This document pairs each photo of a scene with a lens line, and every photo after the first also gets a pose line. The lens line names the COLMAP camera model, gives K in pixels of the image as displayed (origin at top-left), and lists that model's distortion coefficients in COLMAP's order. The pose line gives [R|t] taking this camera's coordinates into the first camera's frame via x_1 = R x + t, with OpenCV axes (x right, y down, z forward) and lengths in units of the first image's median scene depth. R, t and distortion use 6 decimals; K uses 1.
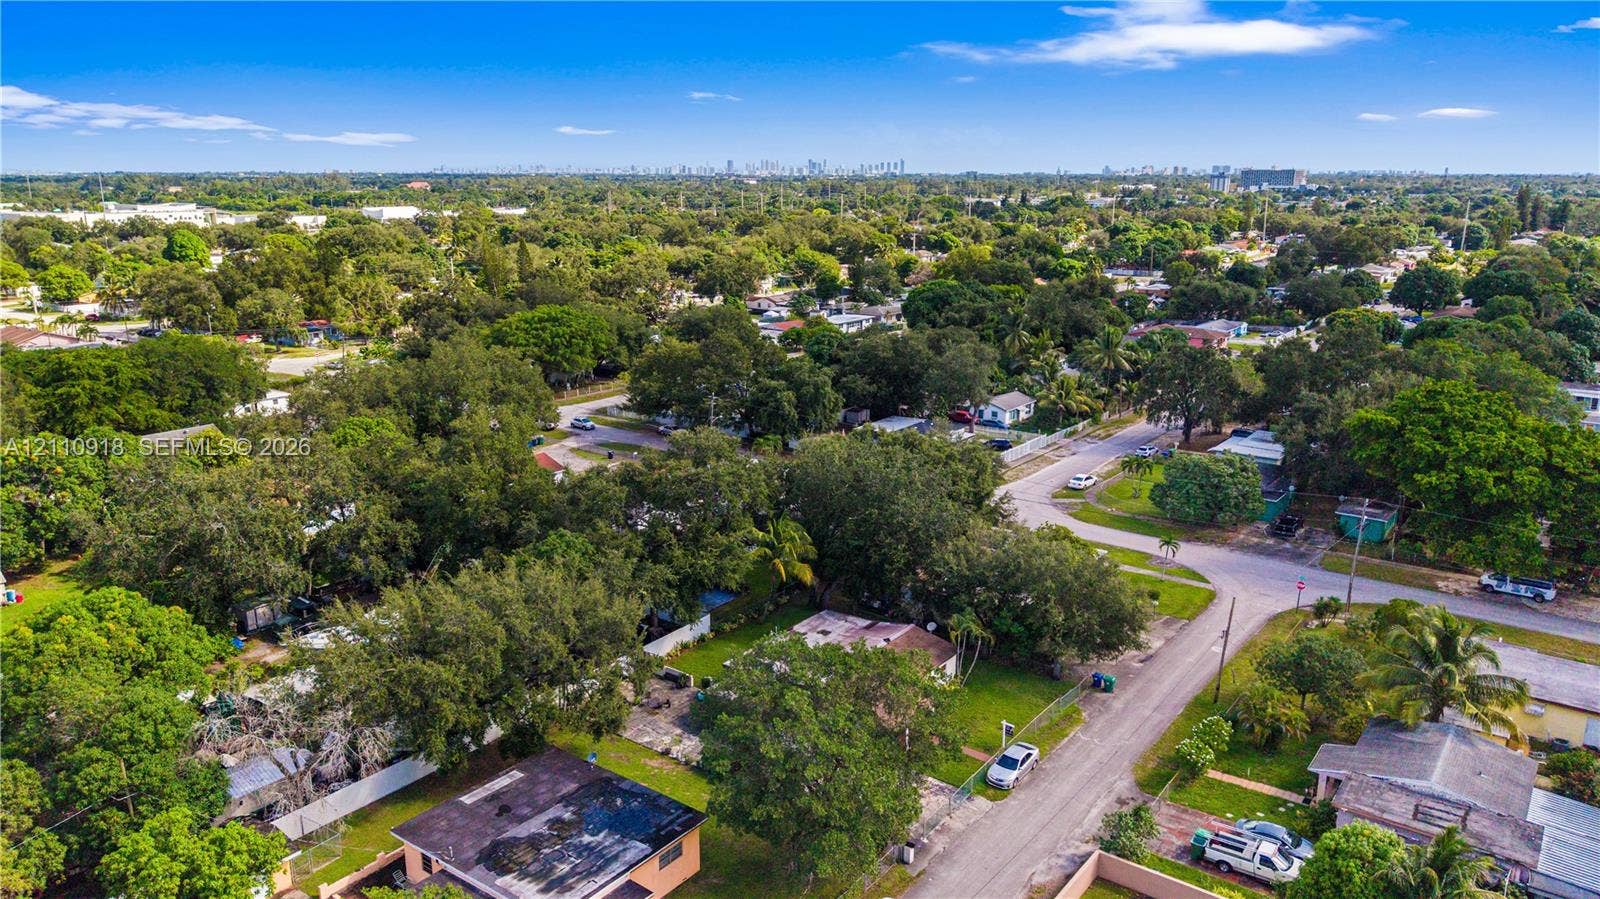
lens RADIAL K [[1057.0, 0, 793.7], [0, 1057.0, 450.1], [0, 0, 1]] dist [0.042005, -0.038664]
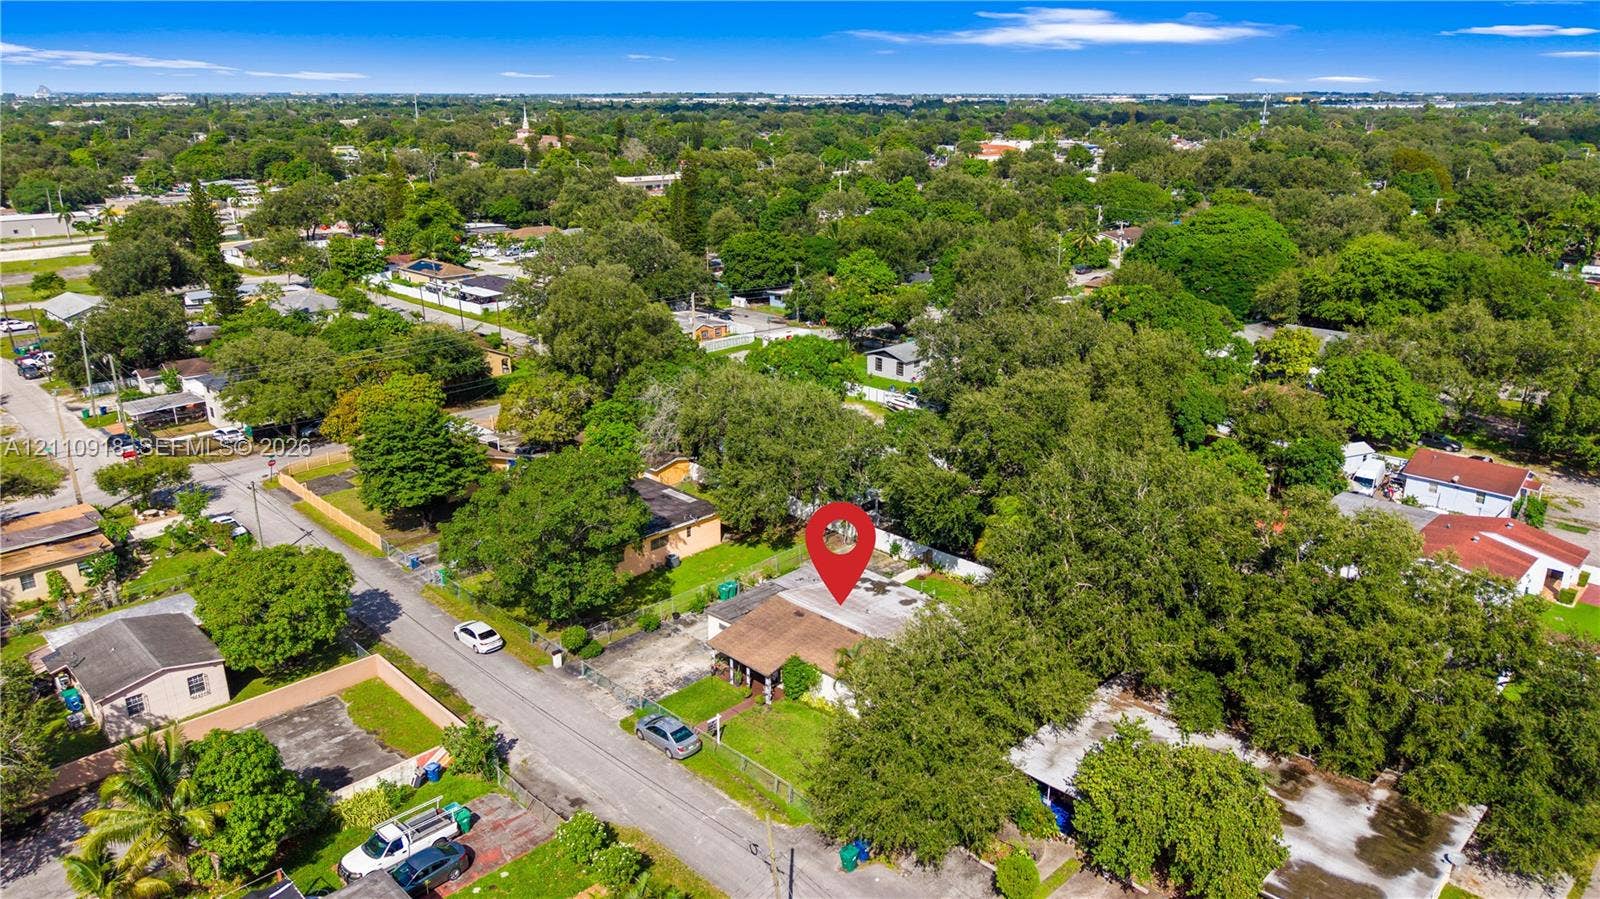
lens RADIAL K [[1057.0, 0, 793.7], [0, 1057.0, 450.1], [0, 0, 1]] dist [0.042005, -0.038664]
pose [[-0.137620, 0.312618, -0.939857, 0.818511], [-0.239242, 0.910298, 0.337817, -0.216487], [0.961158, 0.271344, -0.050484, 0.920212]]
